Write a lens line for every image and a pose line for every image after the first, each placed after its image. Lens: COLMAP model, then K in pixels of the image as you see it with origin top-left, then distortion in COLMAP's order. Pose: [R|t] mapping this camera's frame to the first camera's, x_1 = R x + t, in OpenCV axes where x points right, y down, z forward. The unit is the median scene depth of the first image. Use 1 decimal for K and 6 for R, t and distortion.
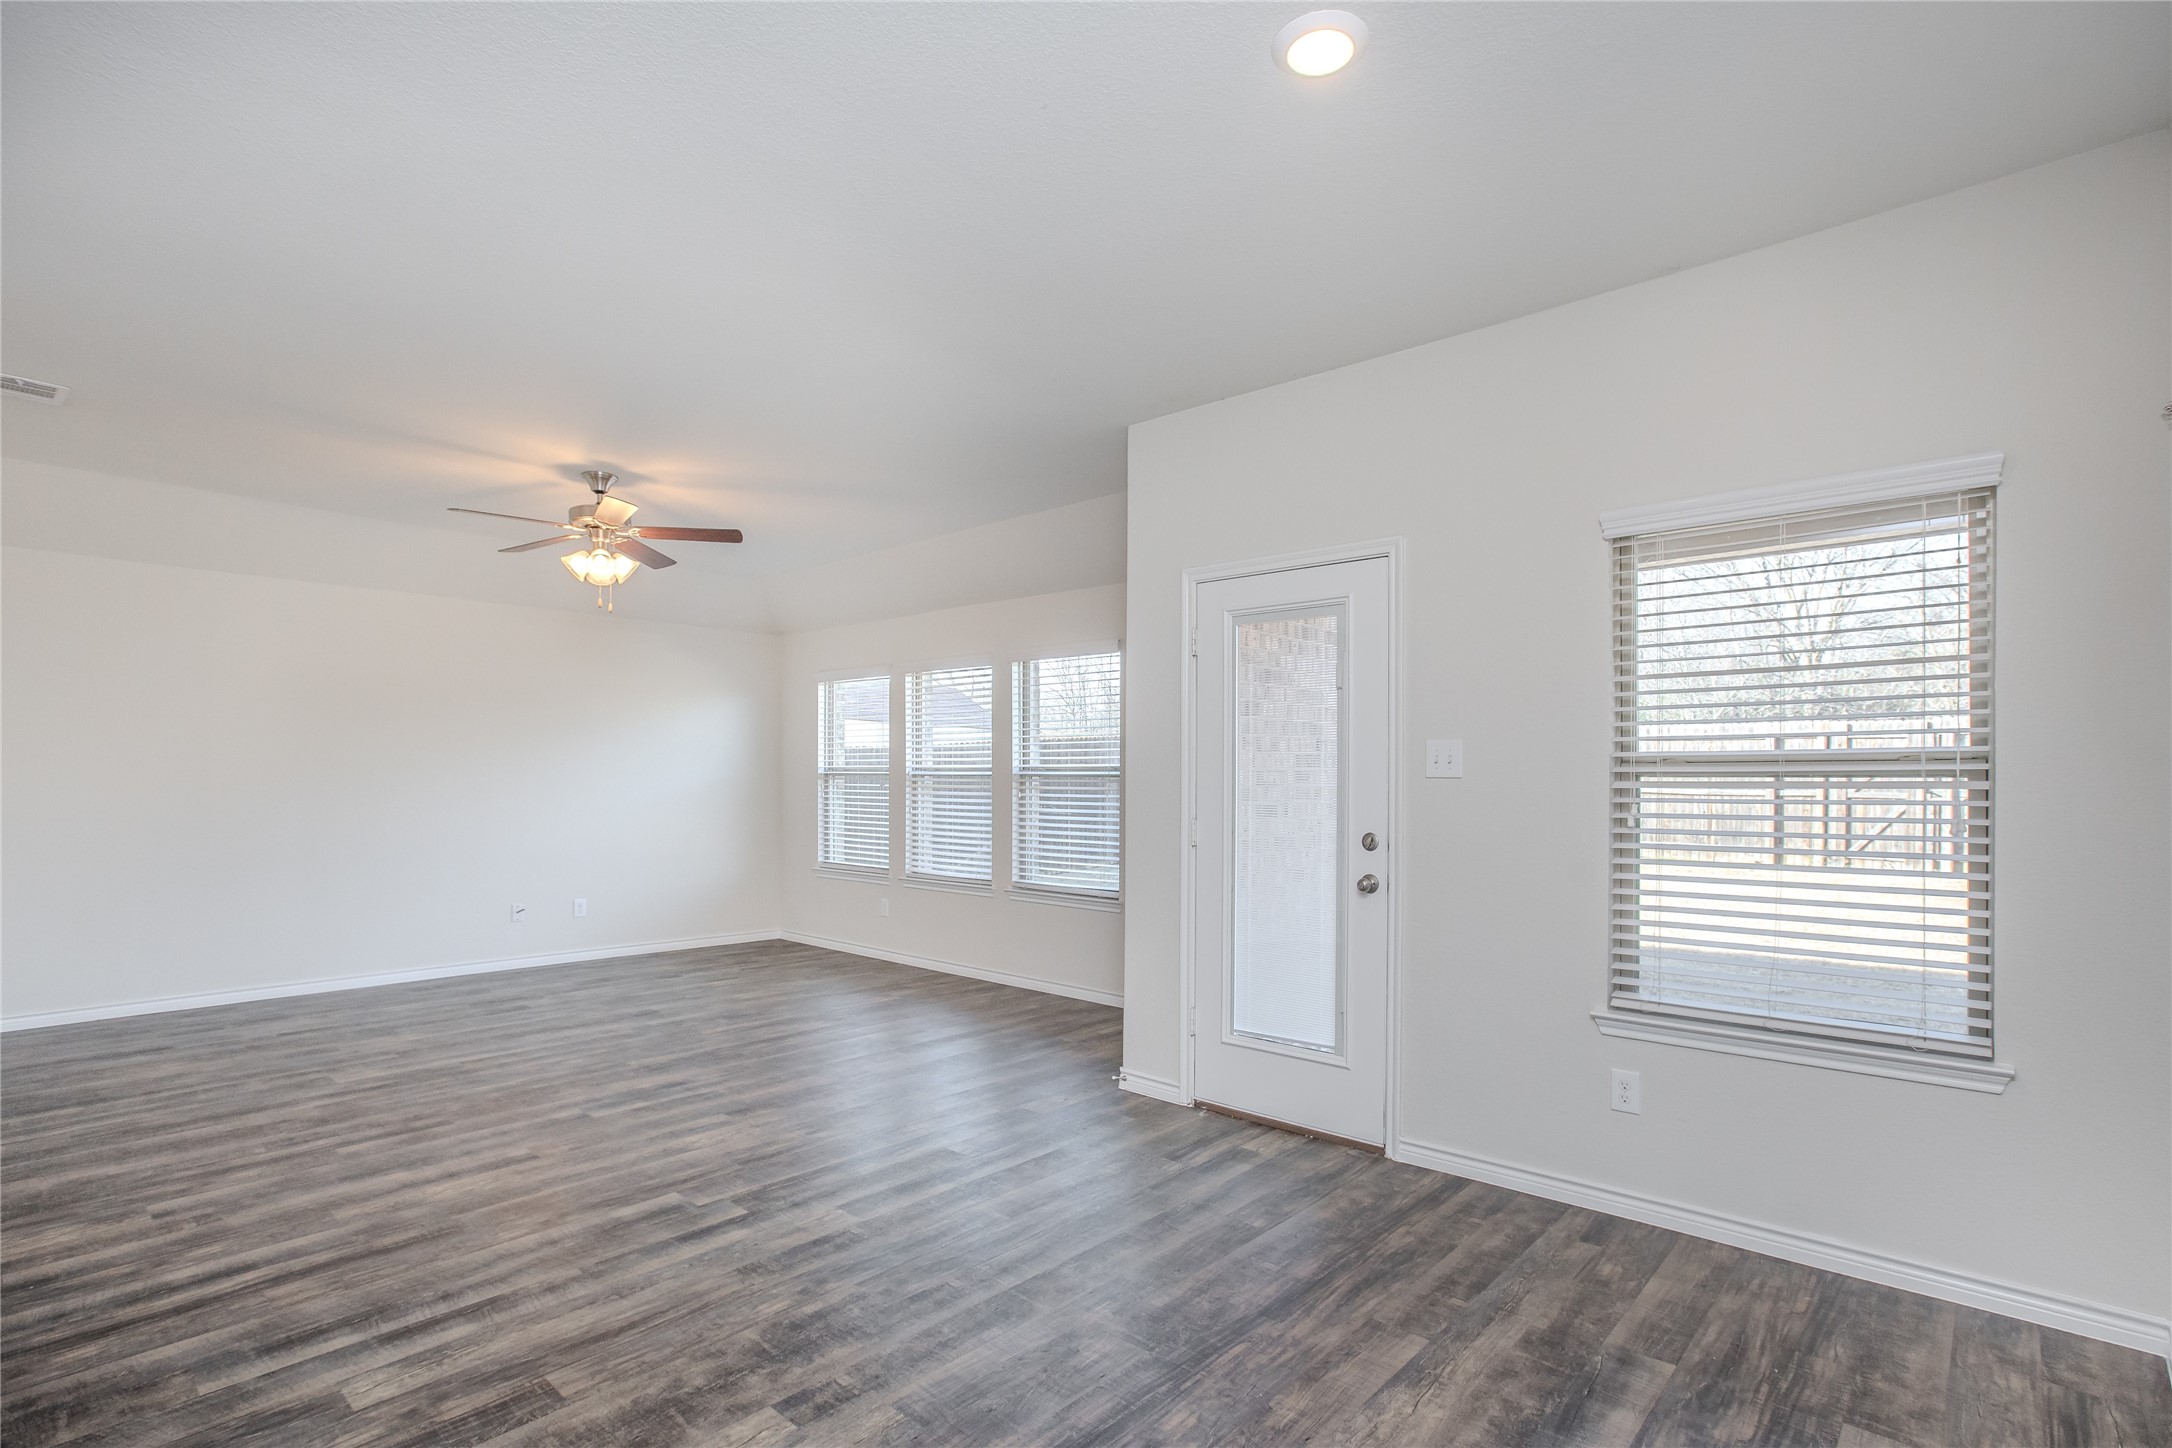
lens RADIAL K [[1064.8, 0, 1084.0], [0, 1064.8, 733.4], [0, 0, 1]] dist [-0.002995, 0.007625]
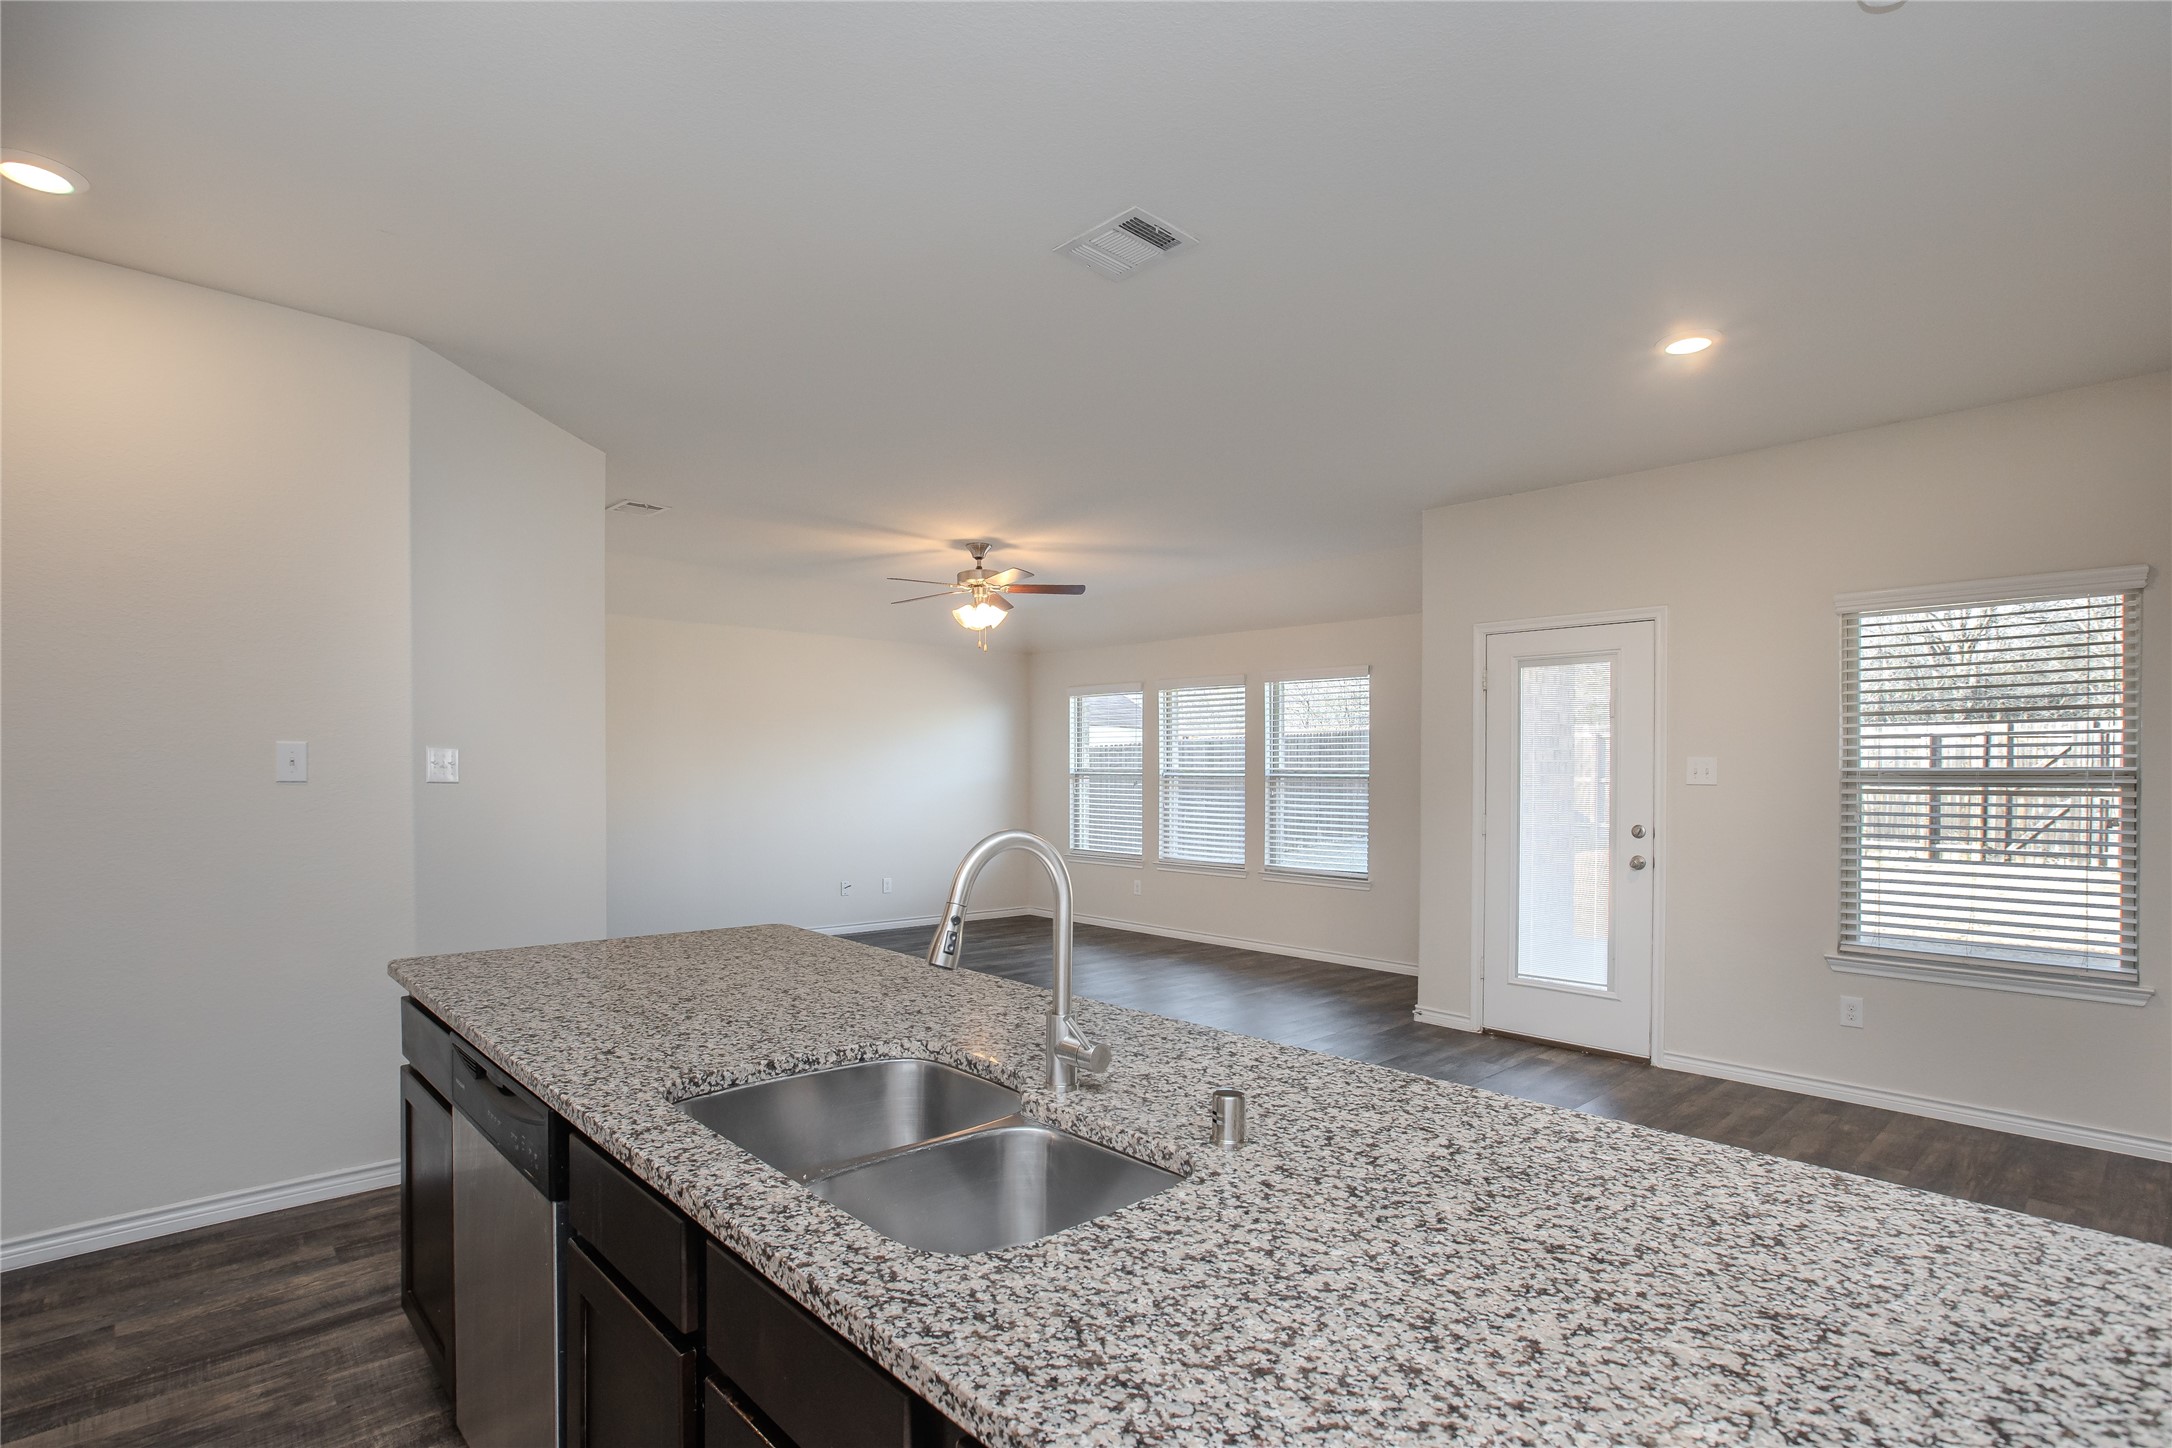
lens RADIAL K [[1064.8, 0, 1079.8], [0, 1064.8, 738.0], [0, 0, 1]] dist [-0.002995, 0.007625]
pose [[0.996069, -0.001231, -0.088569, -0.259547], [0.002154, 0.999944, 0.010334, -0.026412], [0.088552, -0.010484, 0.996016, -0.328633]]
